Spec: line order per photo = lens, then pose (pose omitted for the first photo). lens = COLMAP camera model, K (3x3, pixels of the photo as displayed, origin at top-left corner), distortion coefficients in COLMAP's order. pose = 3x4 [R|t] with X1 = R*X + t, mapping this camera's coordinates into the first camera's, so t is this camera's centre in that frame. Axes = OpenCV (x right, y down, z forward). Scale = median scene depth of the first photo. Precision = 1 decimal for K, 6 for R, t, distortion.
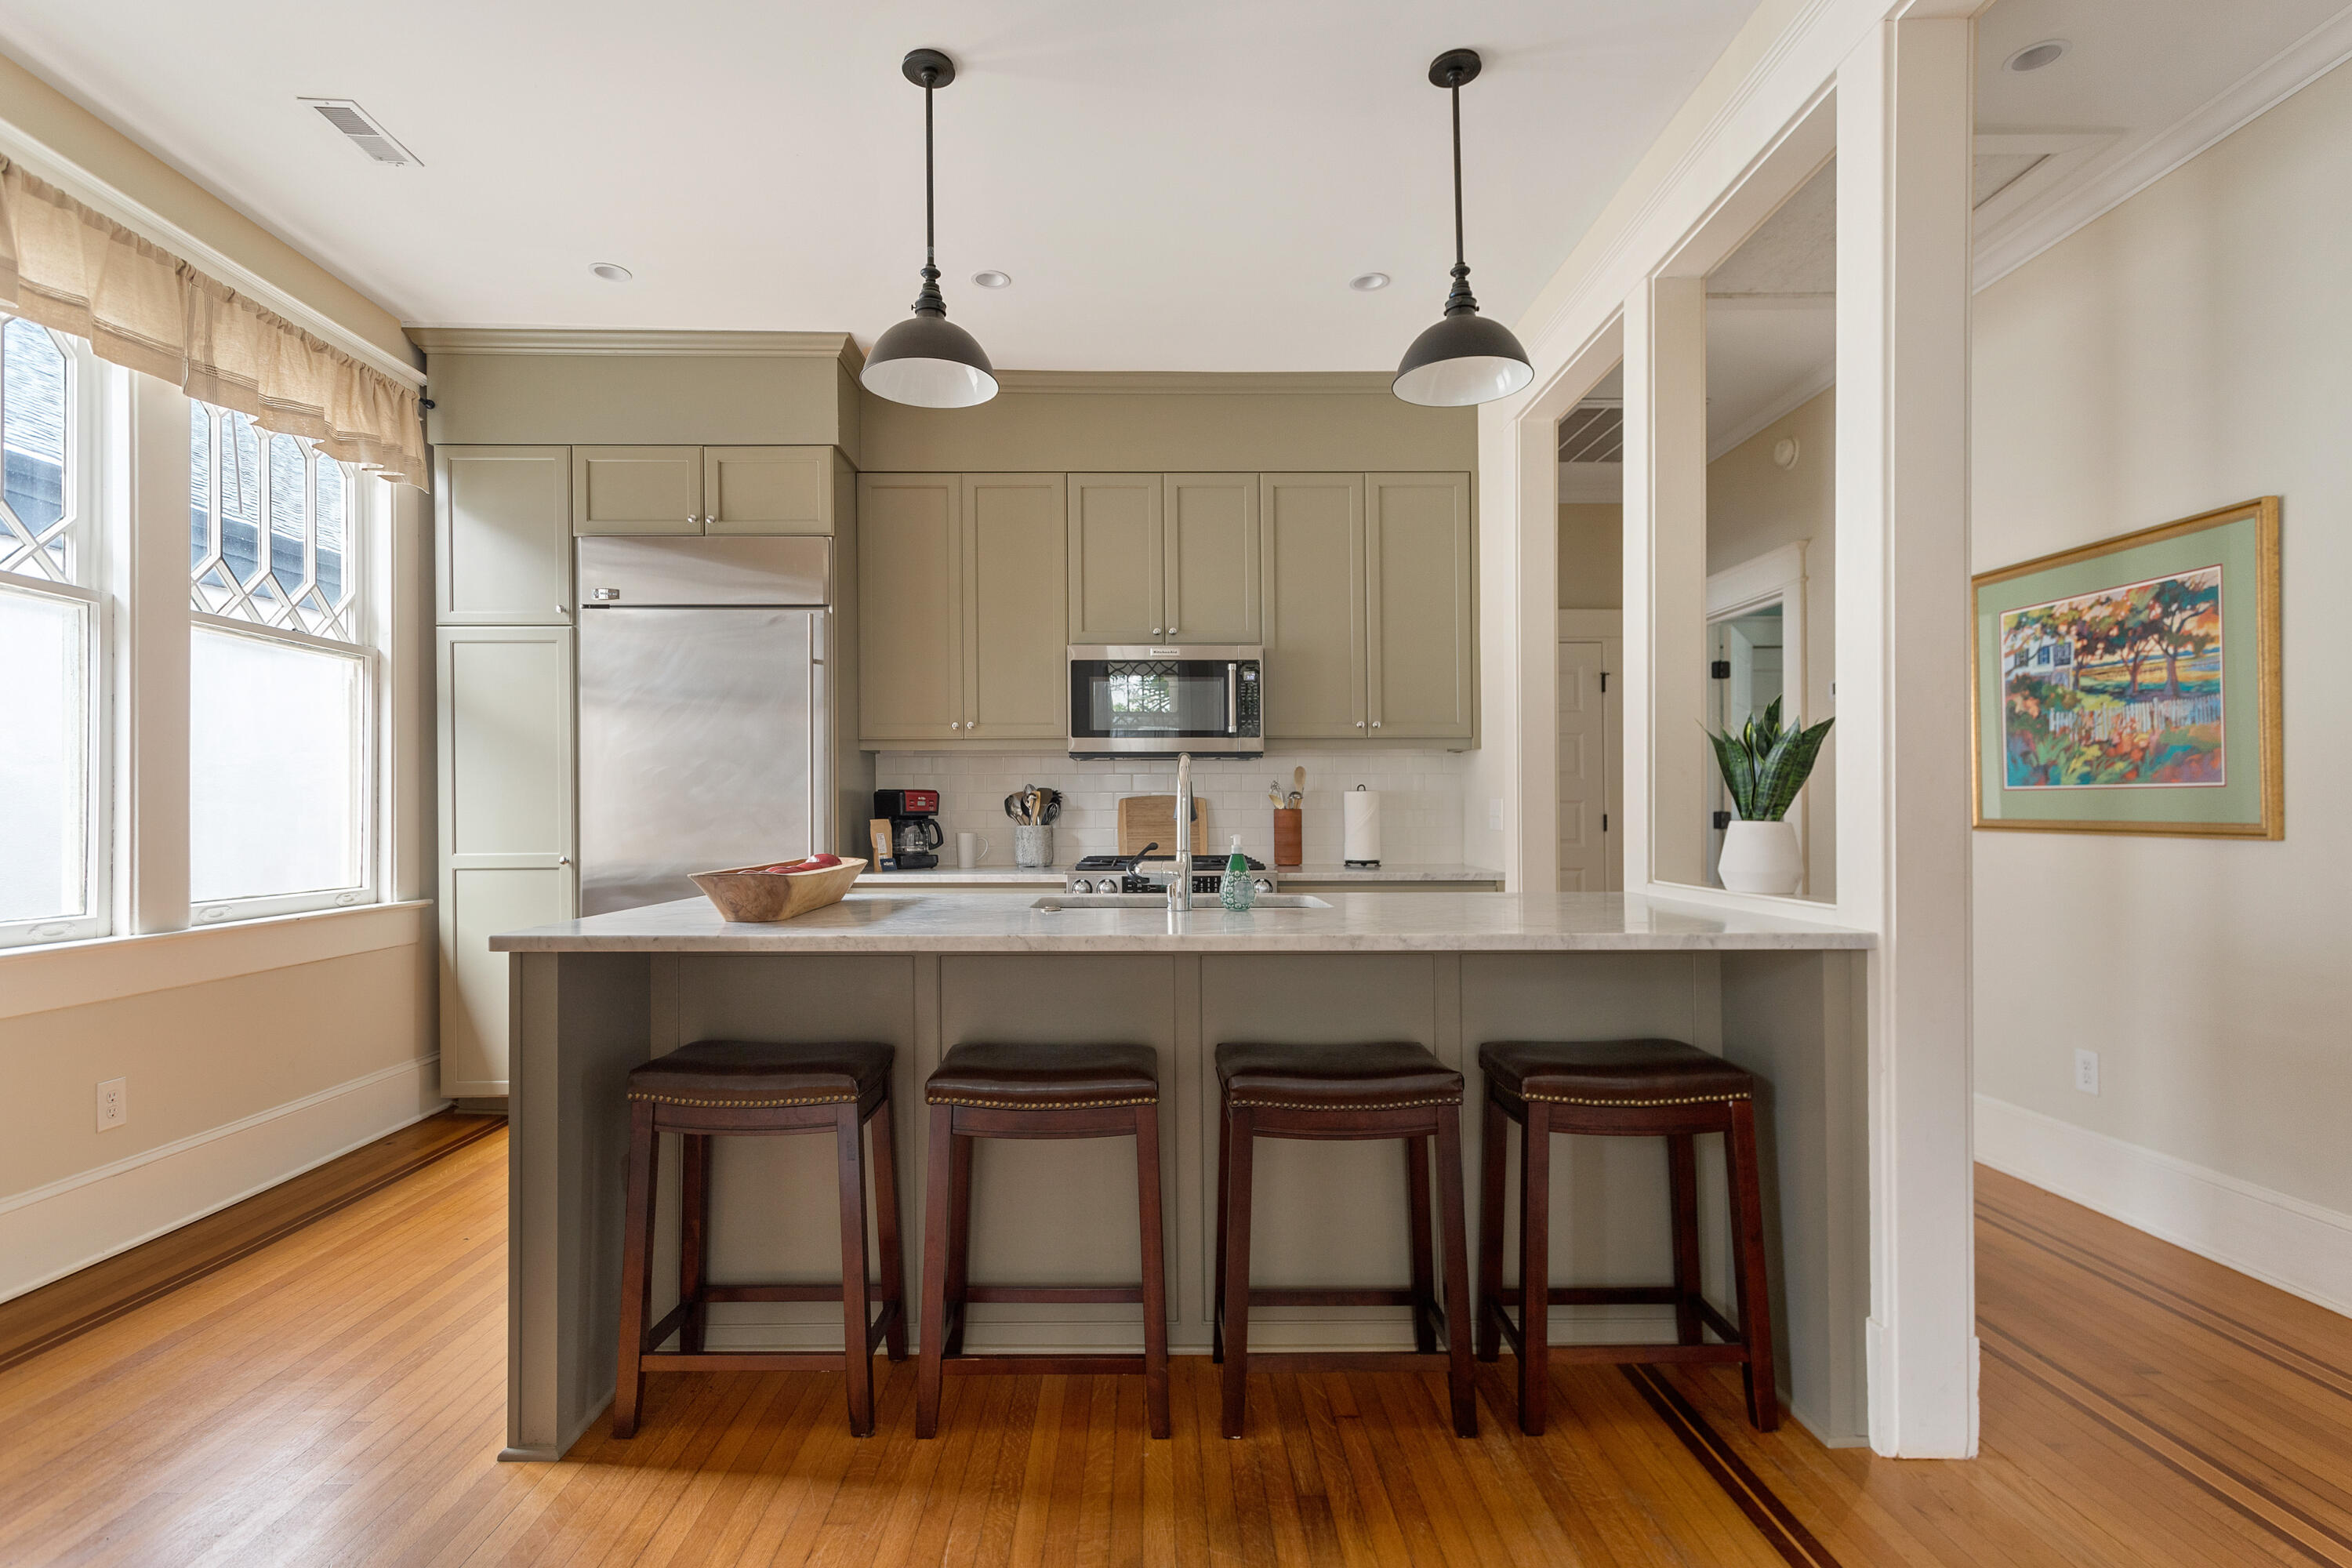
lens RADIAL K [[1143.7, 0, 1176.0], [0, 1143.7, 784.0], [0, 0, 1]] dist [0.000826, -0.000281]
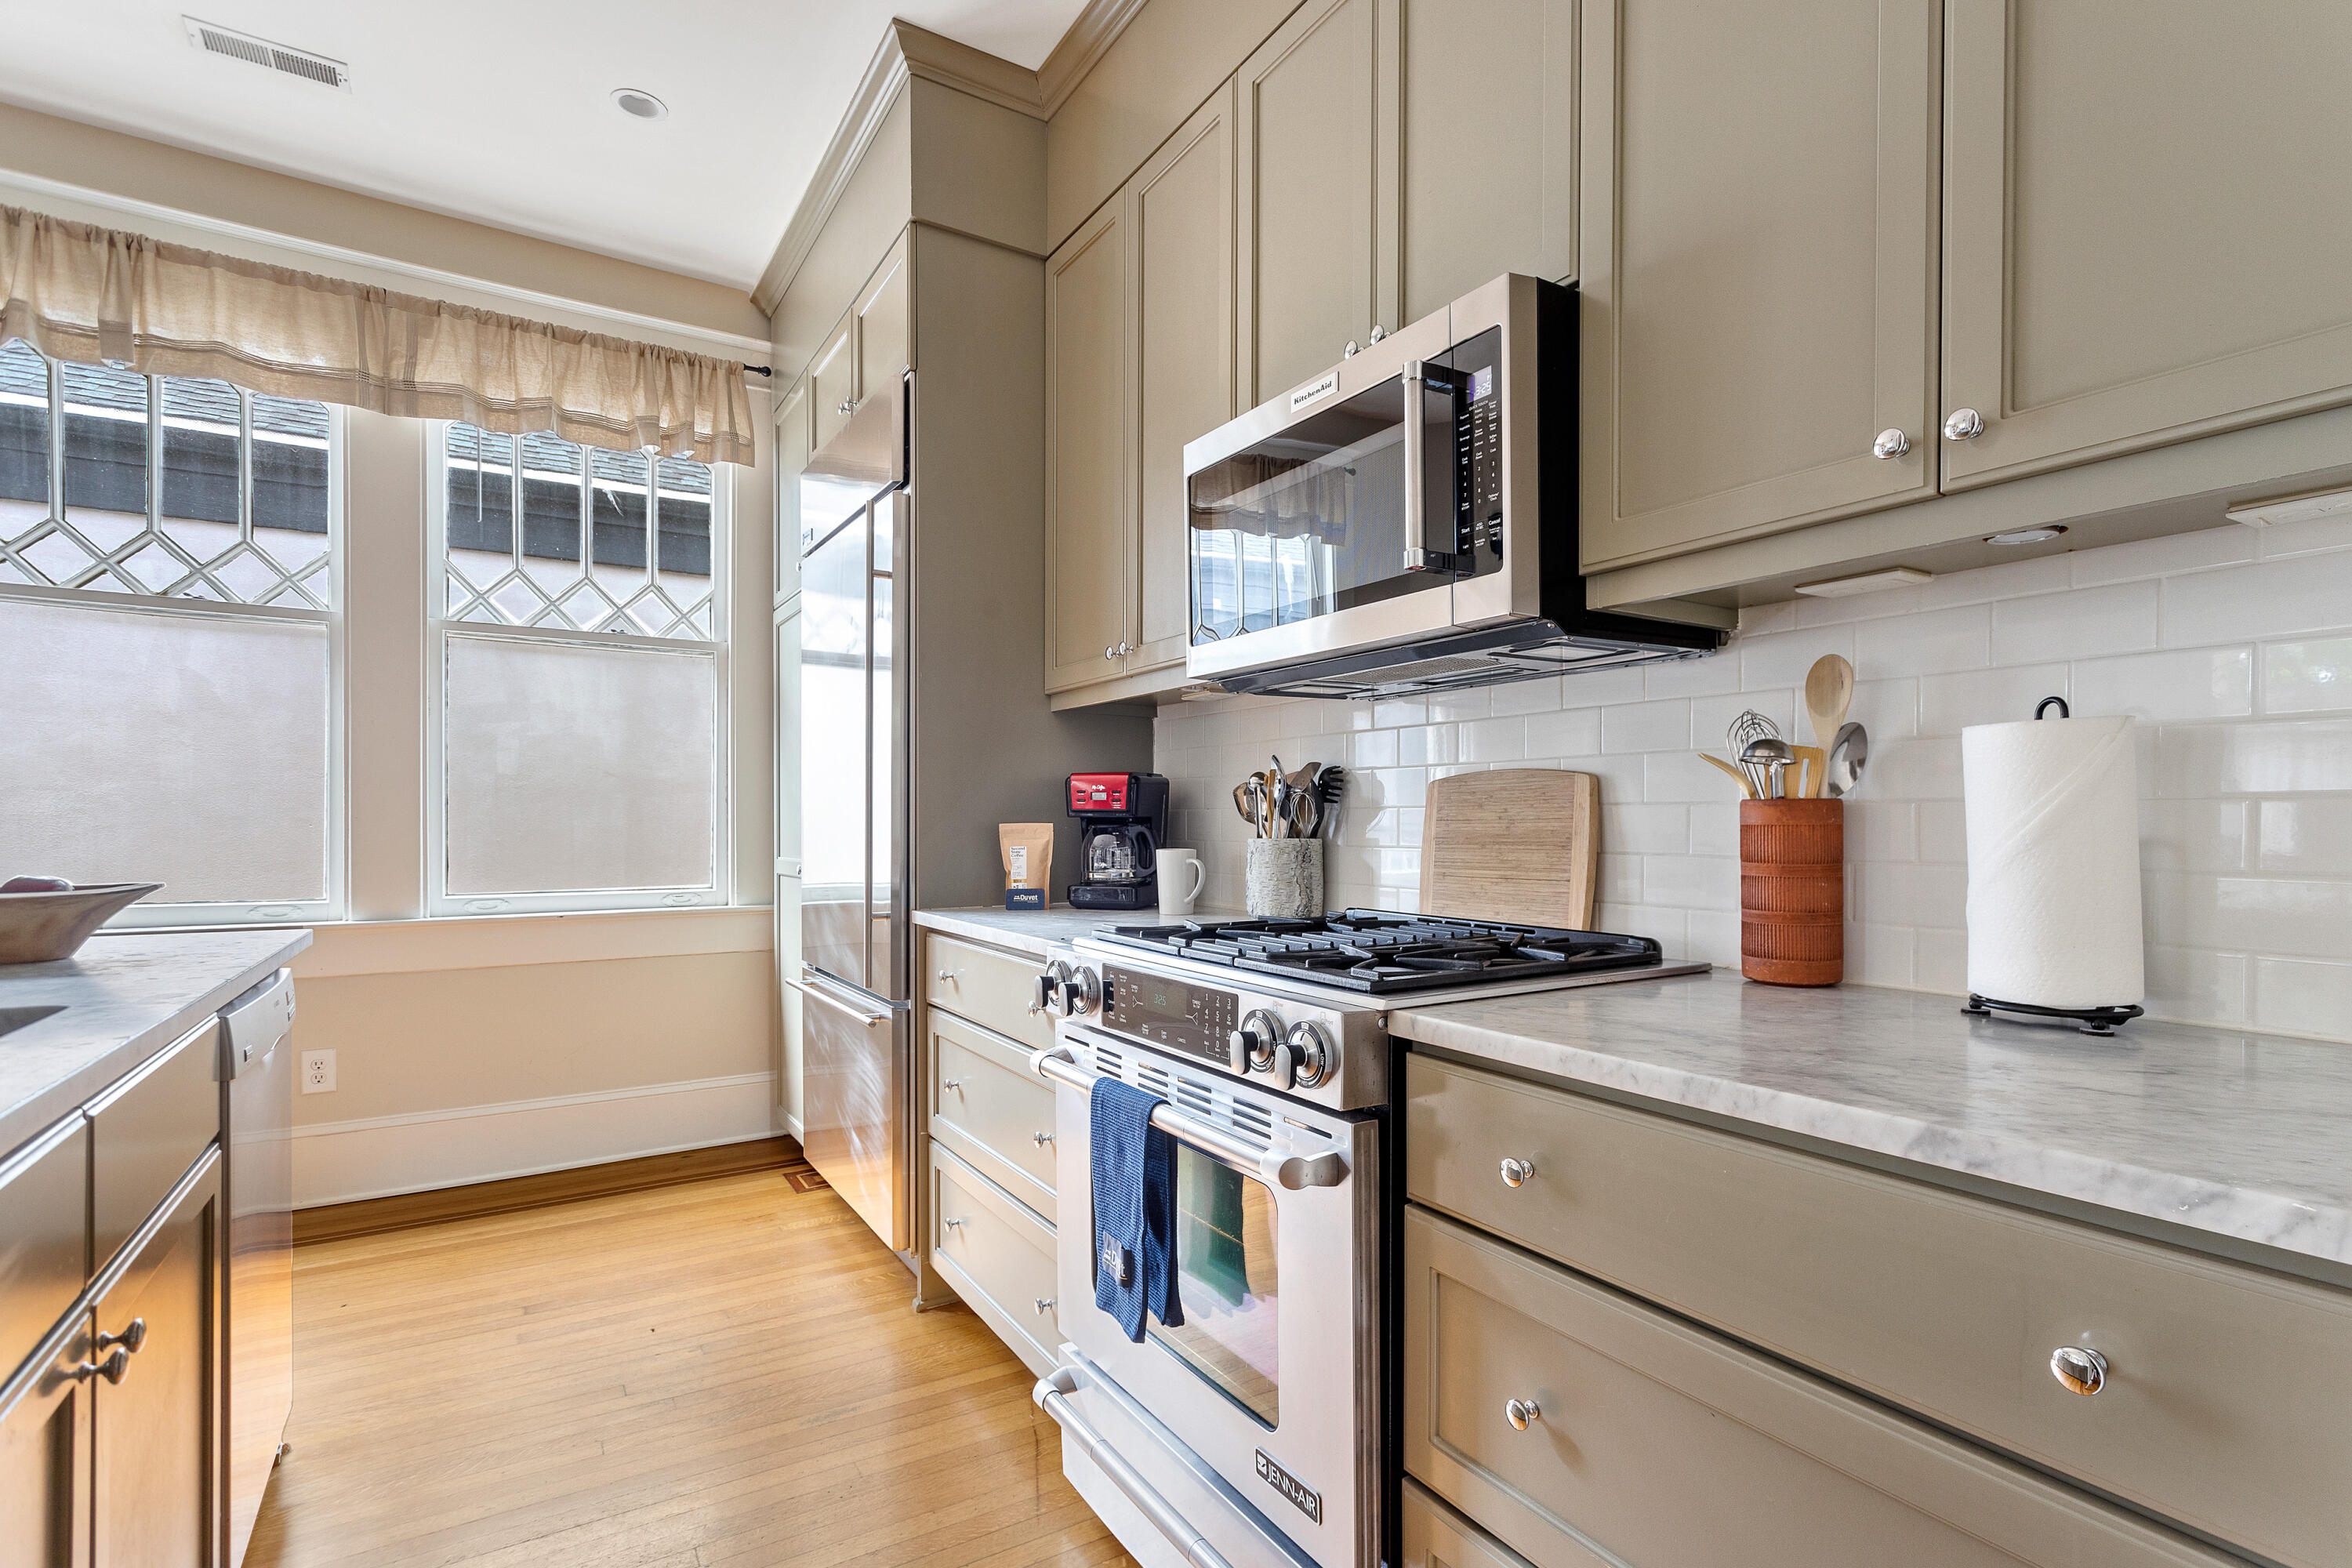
lens RADIAL K [[1109.7, 0, 1169.1], [0, 1109.7, 827.6], [0, 0, 1]] dist [0.001856, 0.000804]
pose [[0.525642, 0.009480, -0.850653, 0.300282], [0.015158, 0.999675, 0.020507, 0.024148], [0.850571, -0.023674, 0.525327, 0.814798]]
